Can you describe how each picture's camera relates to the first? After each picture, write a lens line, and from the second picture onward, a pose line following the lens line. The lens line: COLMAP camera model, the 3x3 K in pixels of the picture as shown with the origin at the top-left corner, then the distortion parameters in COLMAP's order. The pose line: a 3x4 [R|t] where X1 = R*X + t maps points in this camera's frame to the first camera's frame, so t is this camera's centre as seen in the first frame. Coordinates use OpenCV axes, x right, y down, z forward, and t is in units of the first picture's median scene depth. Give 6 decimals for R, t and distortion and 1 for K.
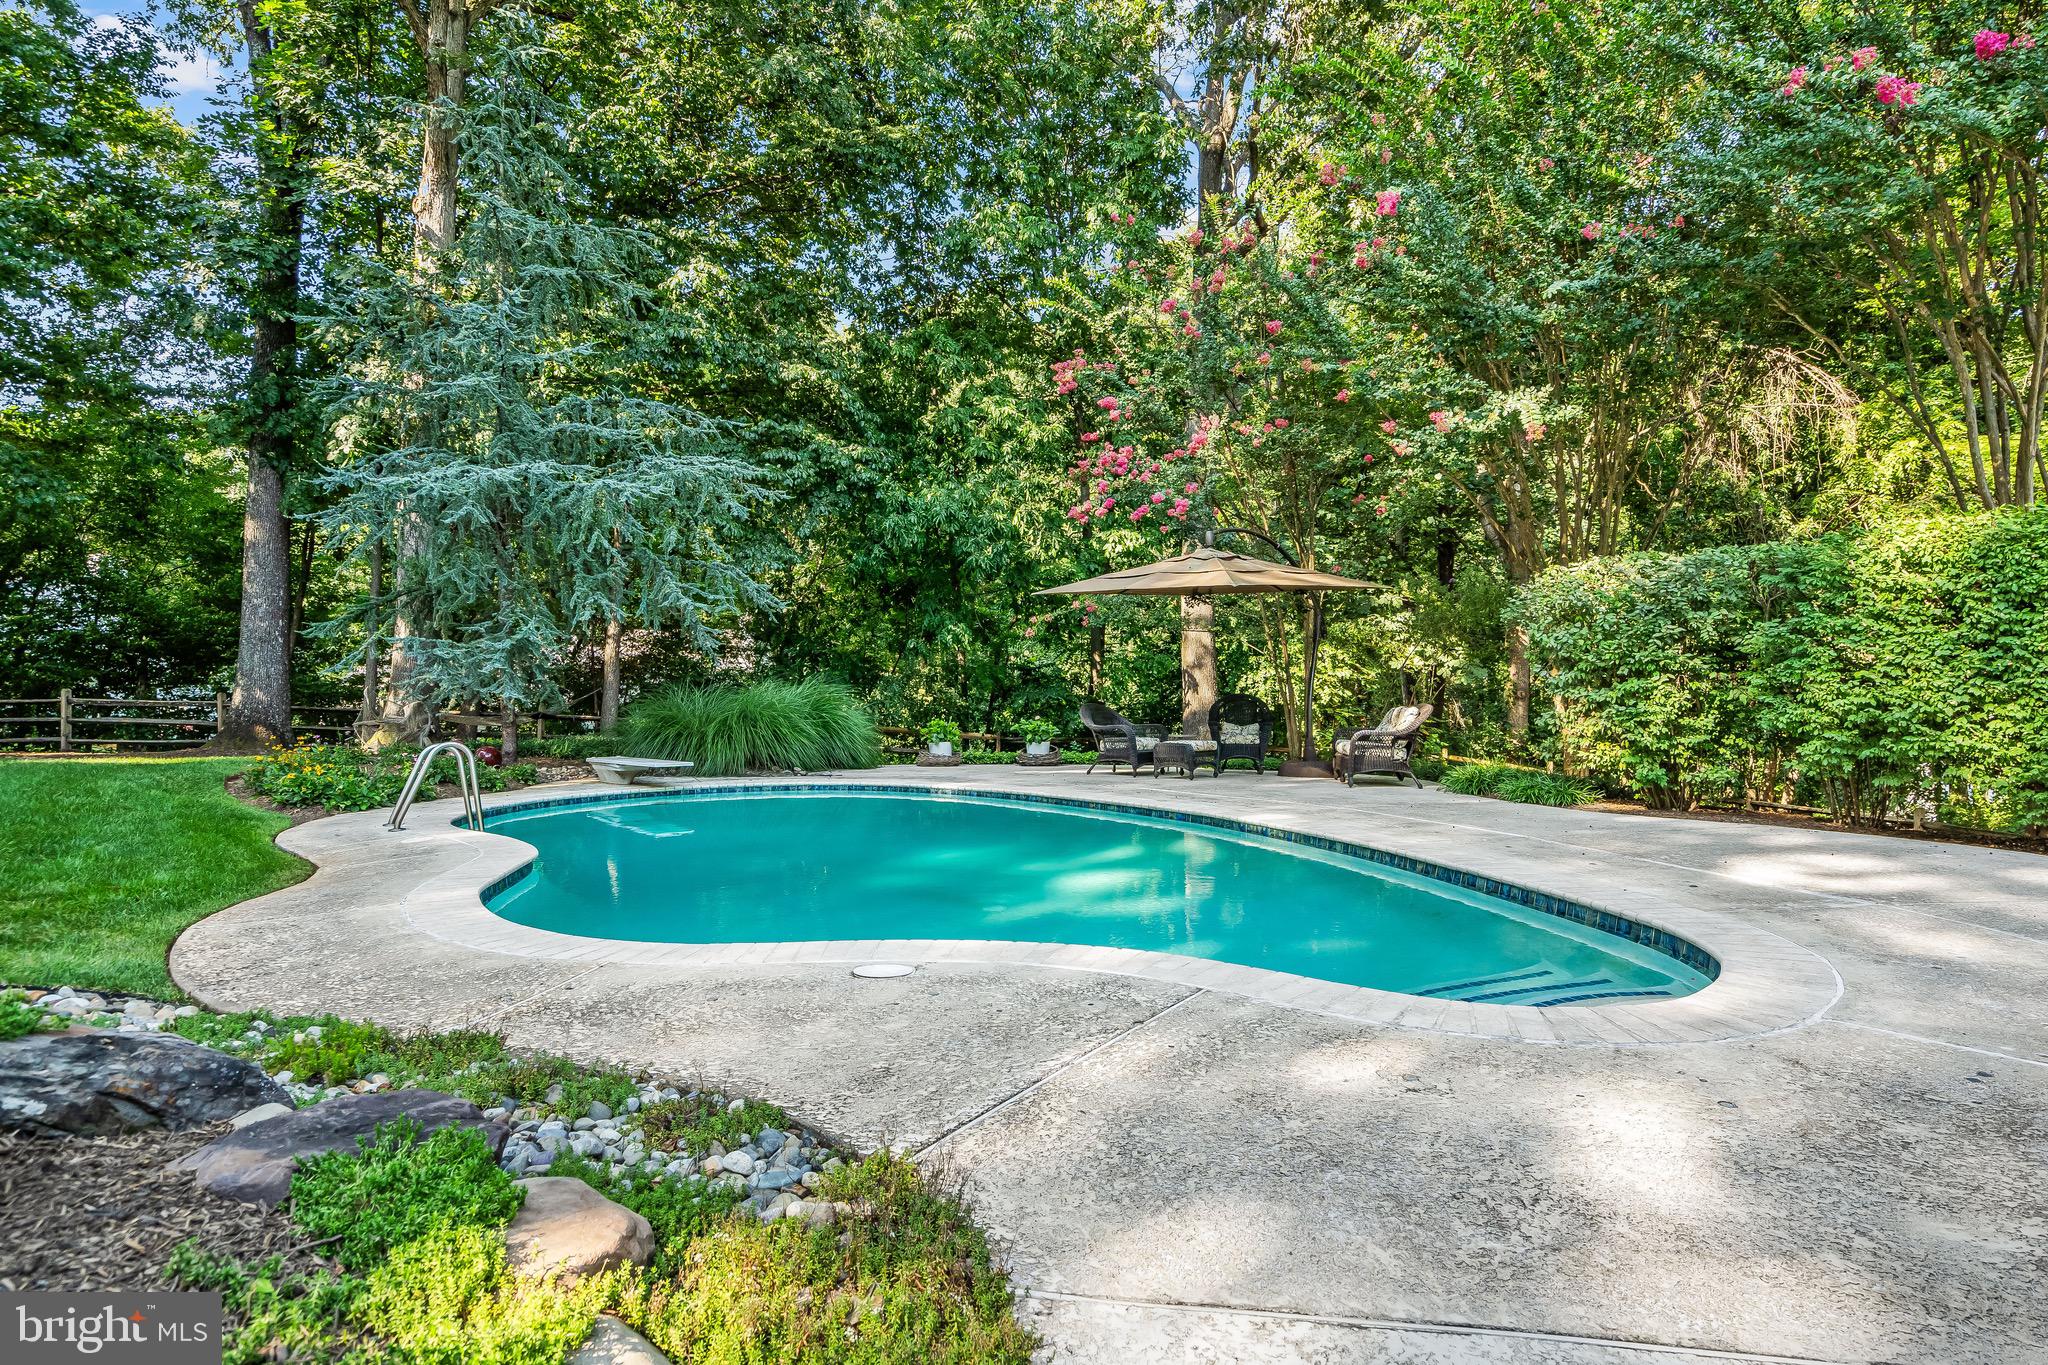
lens RADIAL K [[1096.1, 0, 1031.2], [0, 1096.1, 682.3], [0, 0, 1]] dist [0.005048, 0.000446]
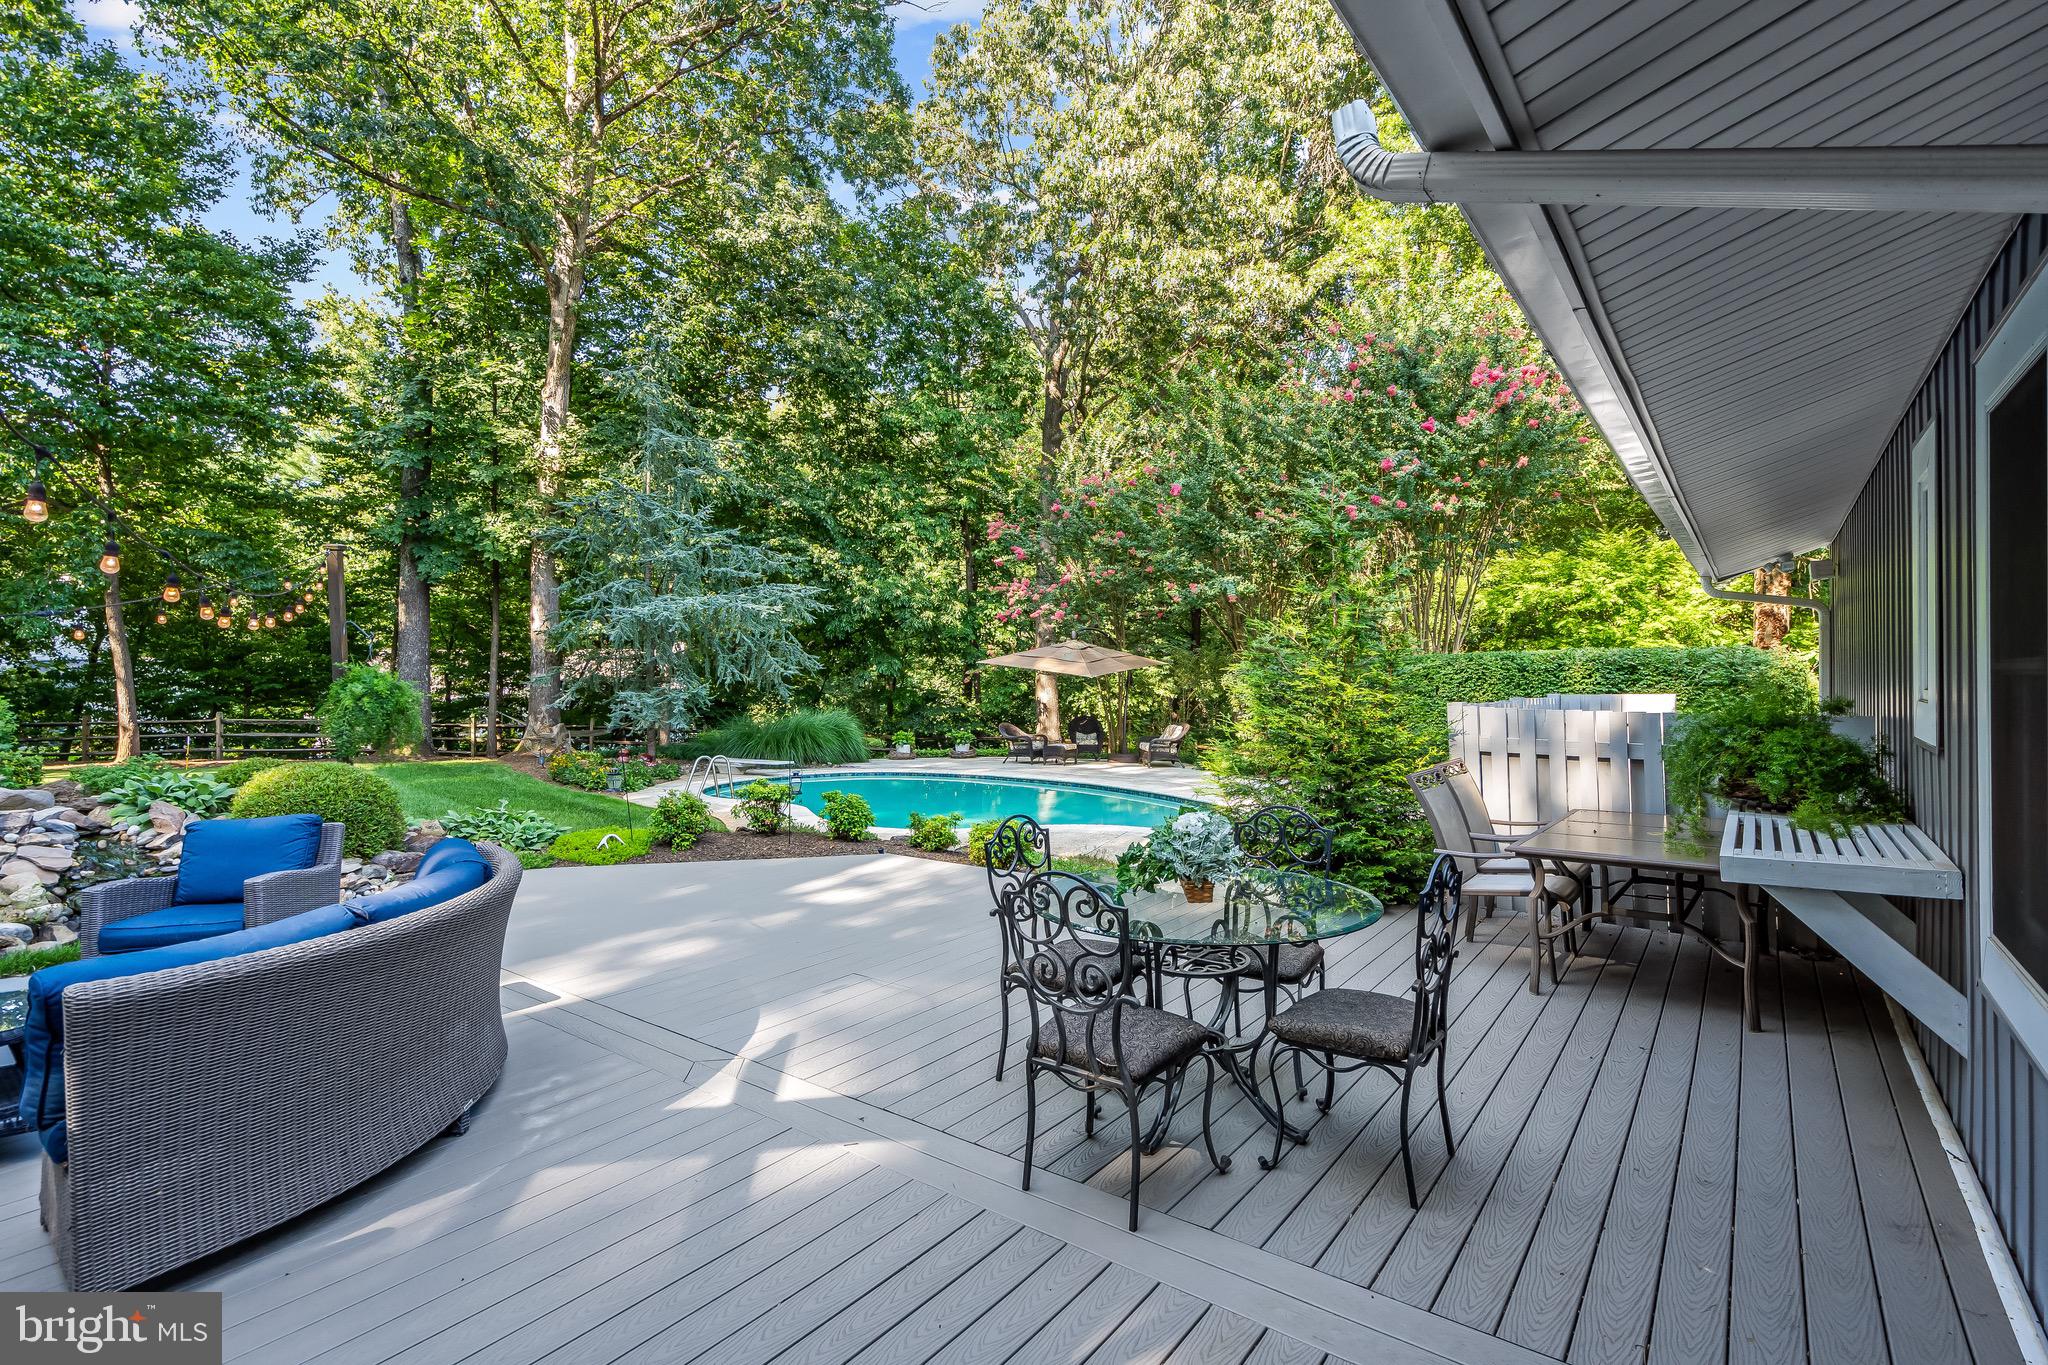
lens RADIAL K [[925.3, 0, 1022.6], [0, 925.3, 690.3], [0, 0, 1]] dist [0.000161, -0.000637]
pose [[0.985857, -0.006008, 0.167478, -0.173820], [0.003705, 0.999894, 0.014063, -0.057221], [-0.167545, -0.013243, 0.985775, -0.491102]]
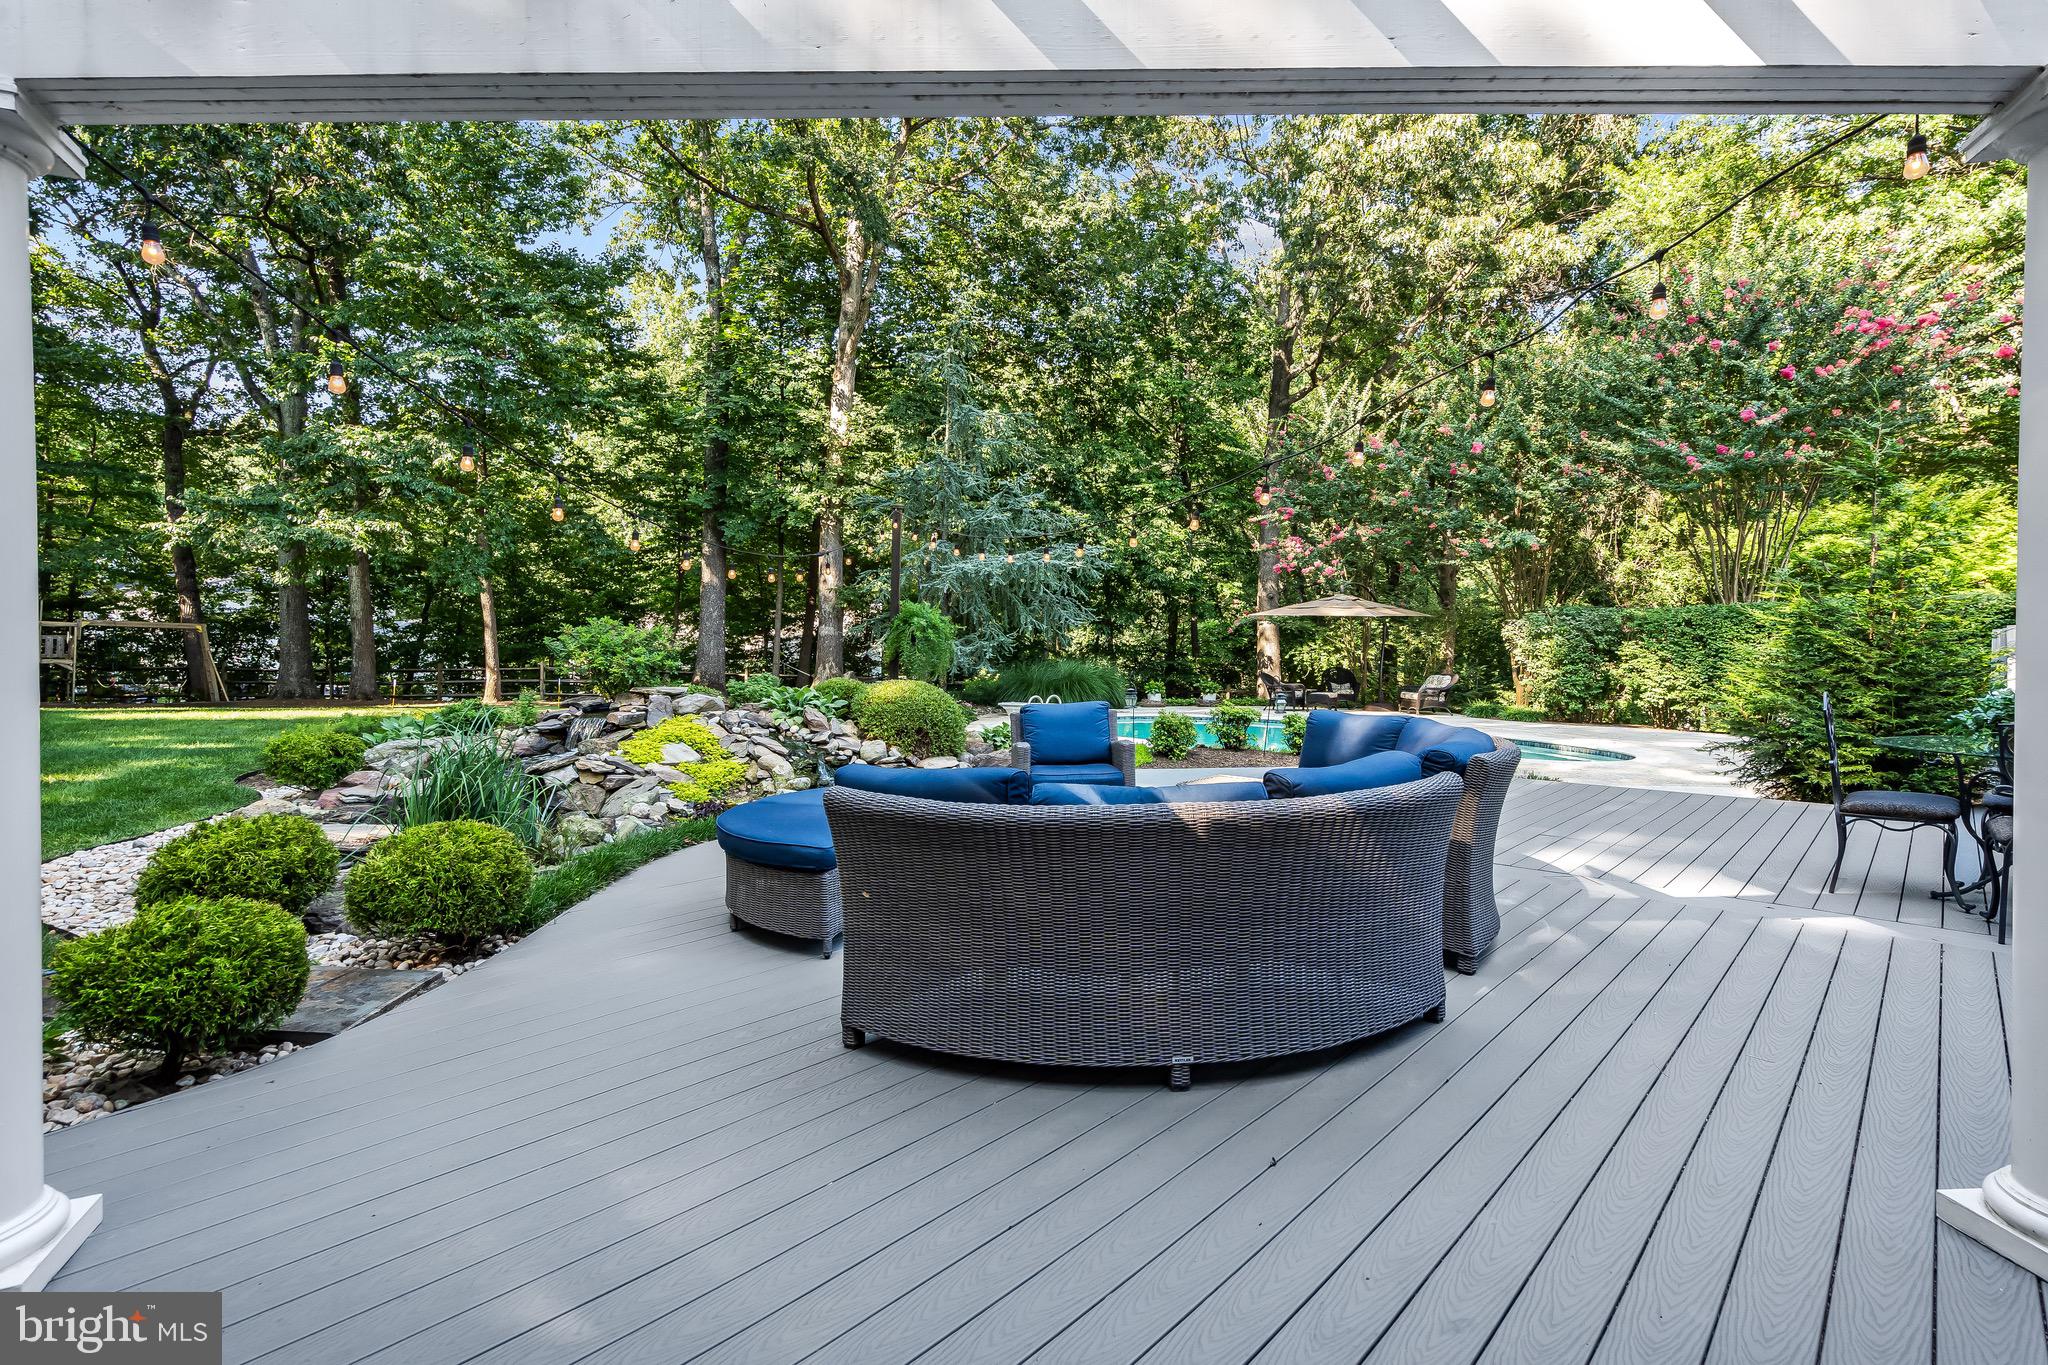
lens RADIAL K [[899.7, 0, 1024.7], [0, 899.7, 669.7], [0, 0, 1]] dist [-0.010895, 0.000271]
pose [[0.999092, -0.002545, 0.042528, -0.444344], [0.001270, 0.999550, 0.029977, -0.034262], [-0.042585, -0.029895, 0.998645, -0.544194]]
